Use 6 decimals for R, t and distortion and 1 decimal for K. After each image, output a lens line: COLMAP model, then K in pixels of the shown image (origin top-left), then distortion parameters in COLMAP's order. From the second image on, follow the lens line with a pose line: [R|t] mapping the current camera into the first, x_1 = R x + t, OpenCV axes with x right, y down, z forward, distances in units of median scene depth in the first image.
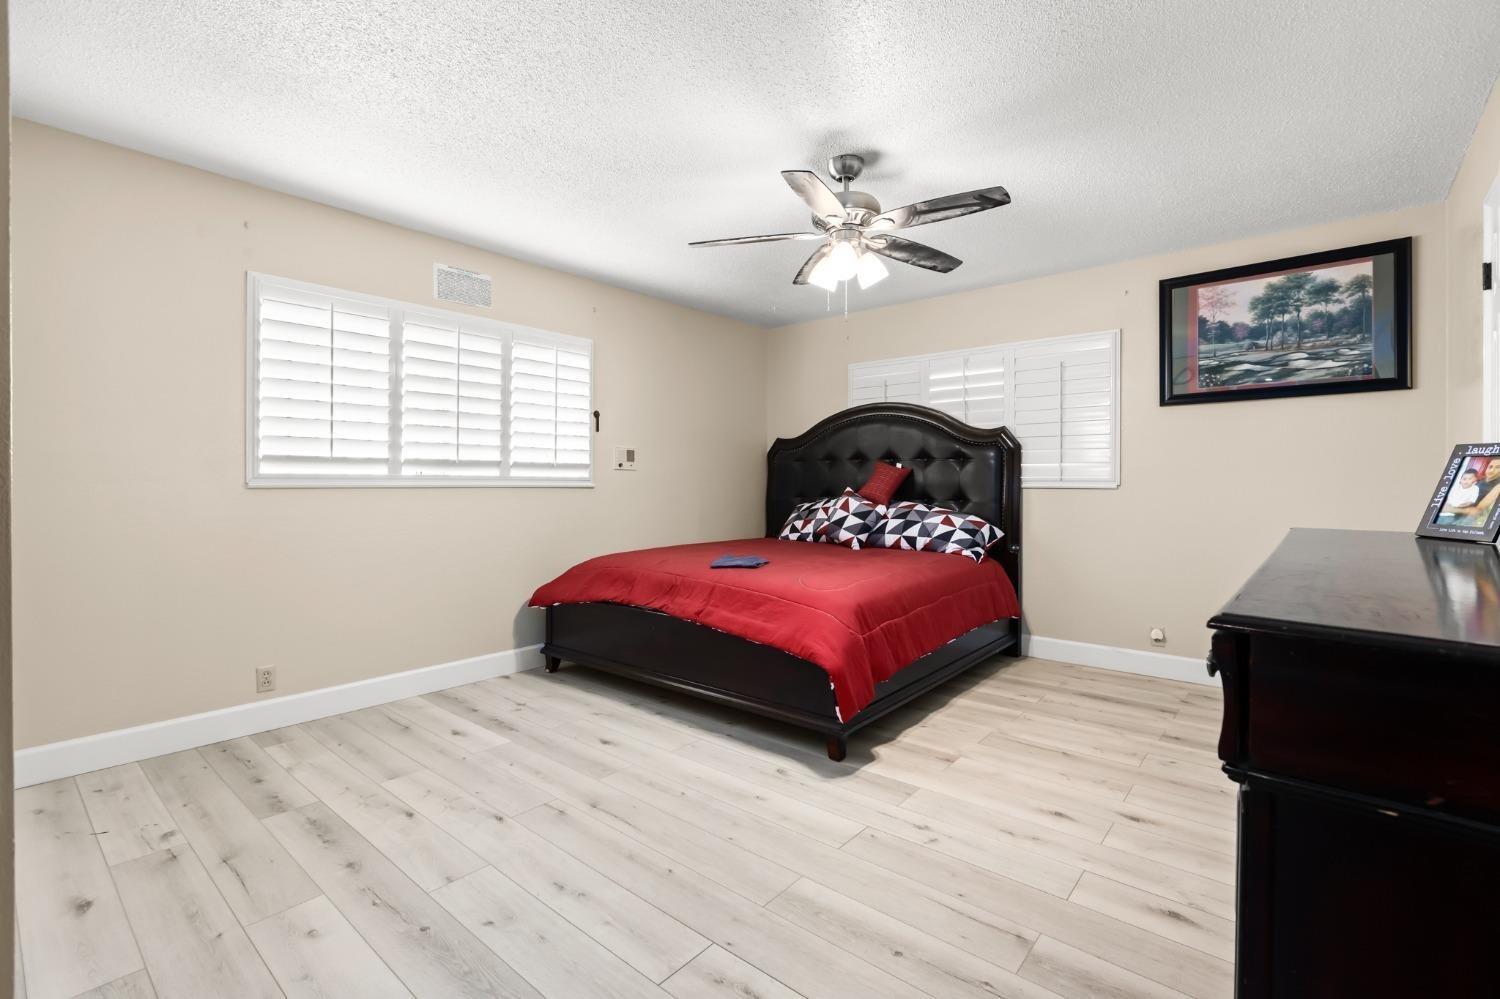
lens RADIAL K [[666.0, 0, 747.5], [0, 666.0, 491.2], [0, 0, 1]] dist [0.003650, -0.003168]
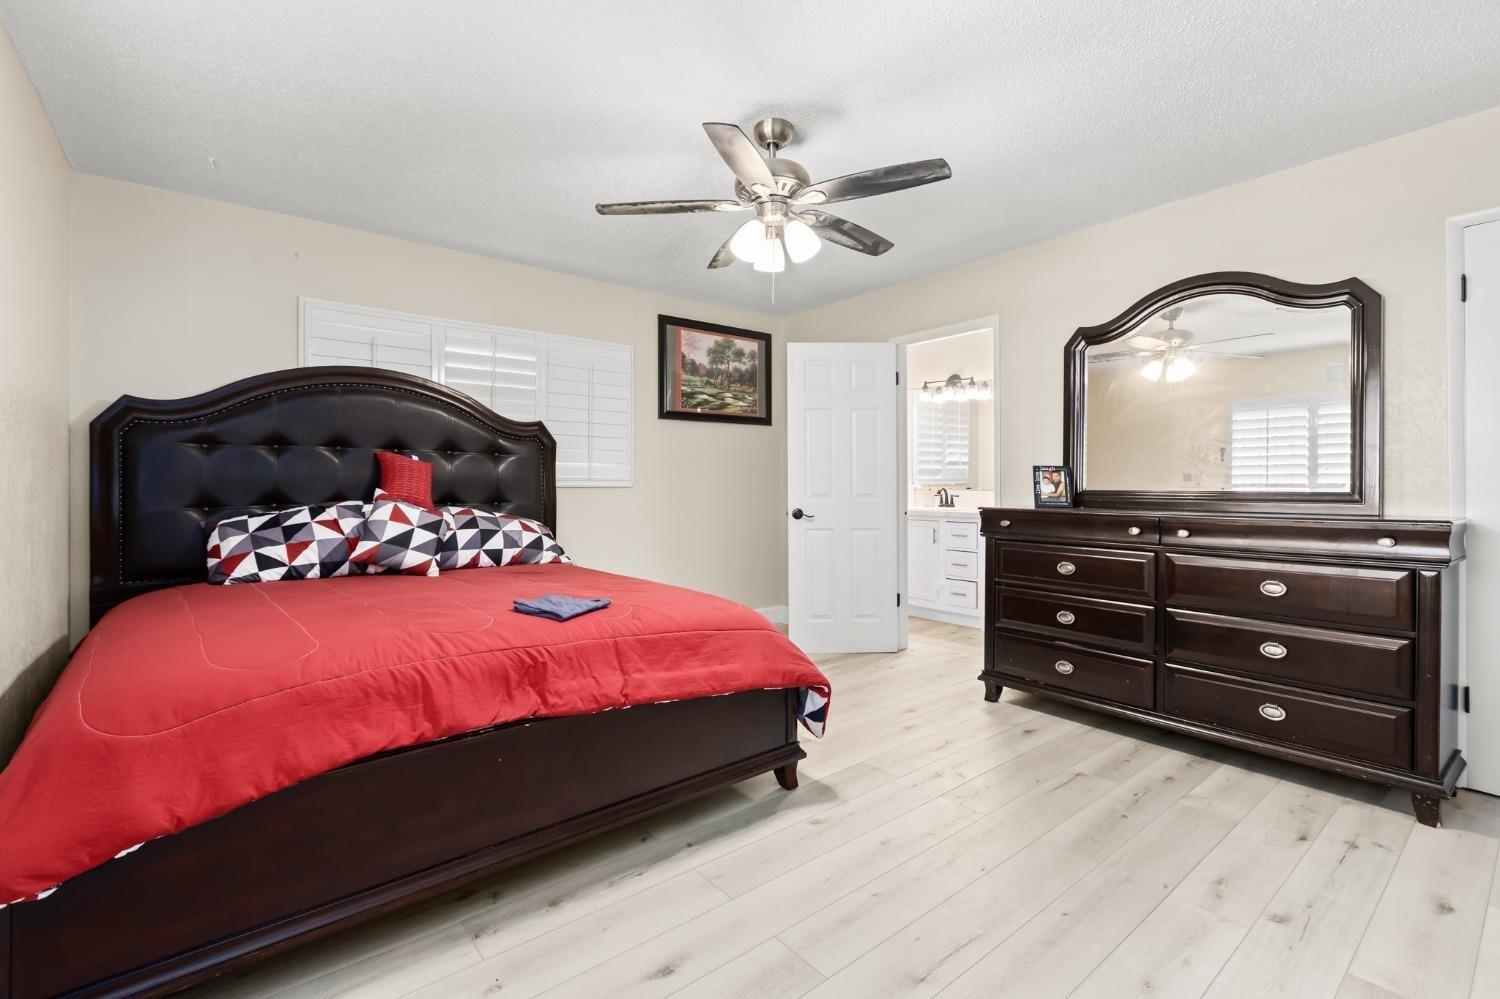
lens RADIAL K [[666.0, 0, 743.7], [0, 666.0, 488.0], [0, 0, 1]] dist [0.003650, -0.003168]
pose [[0.190994, -0.008156, 0.981557, -0.578157], [0.011482, 0.999916, 0.006075, -0.008119], [-0.981524, 0.010110, 0.191072, 0.670498]]
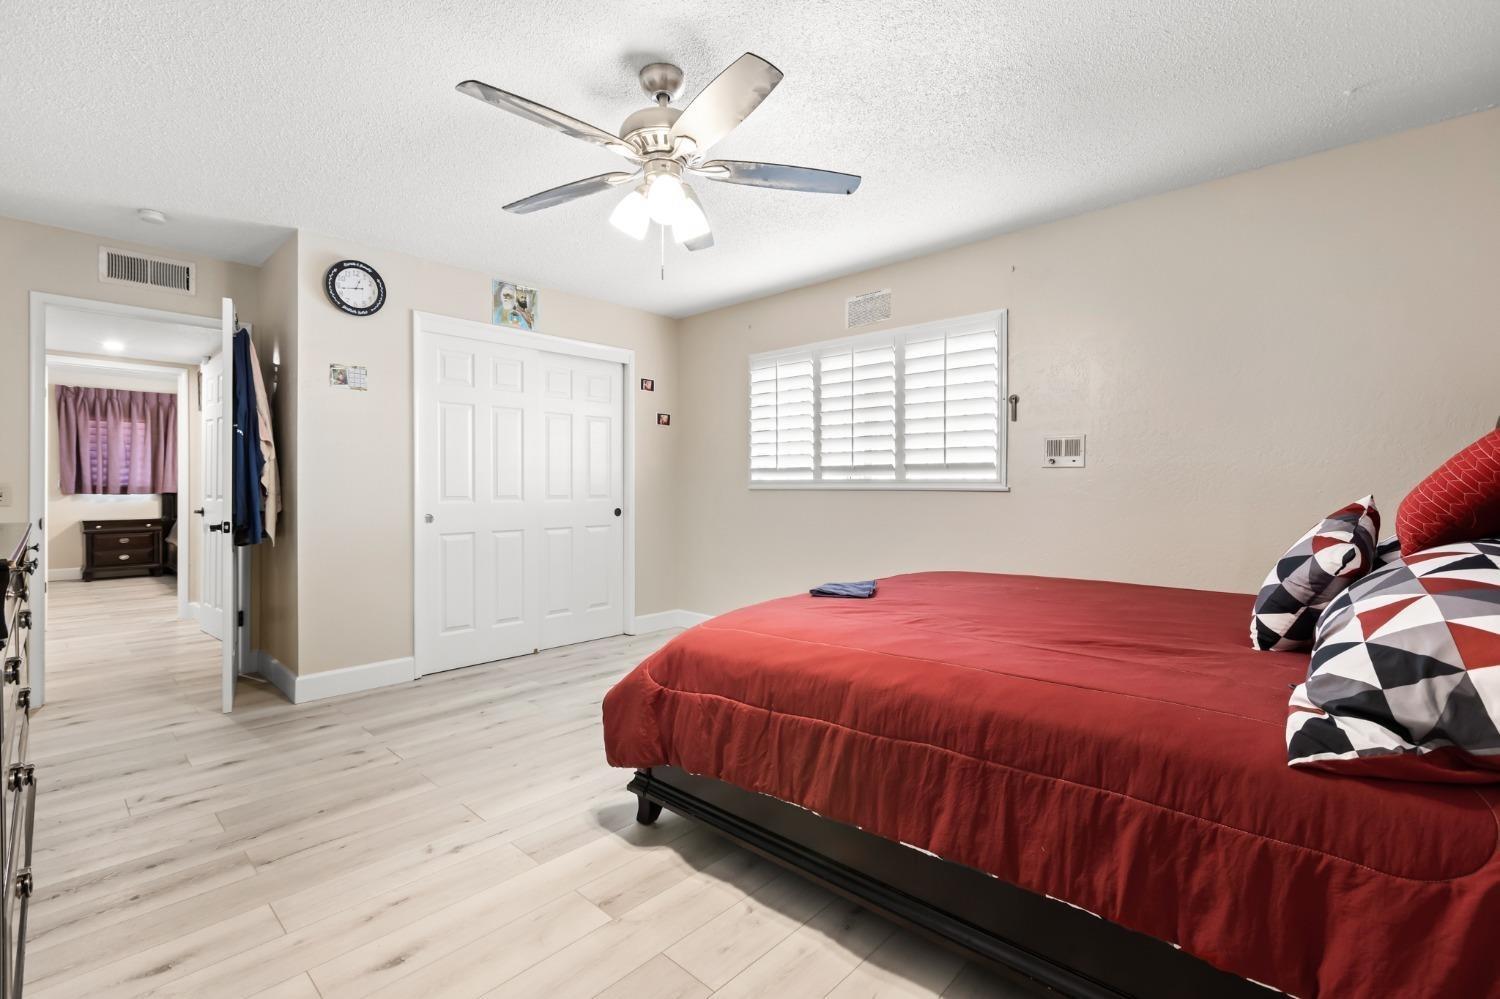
lens RADIAL K [[666.0, 0, 748.2], [0, 666.0, 494.5], [0, 0, 1]] dist [0.003650, -0.003168]
pose [[-0.042508, 0.015146, -0.998981, 0.720388], [-0.010427, 0.999824, 0.015602, -0.013464], [0.999042, 0.011080, -0.042342, 0.877532]]
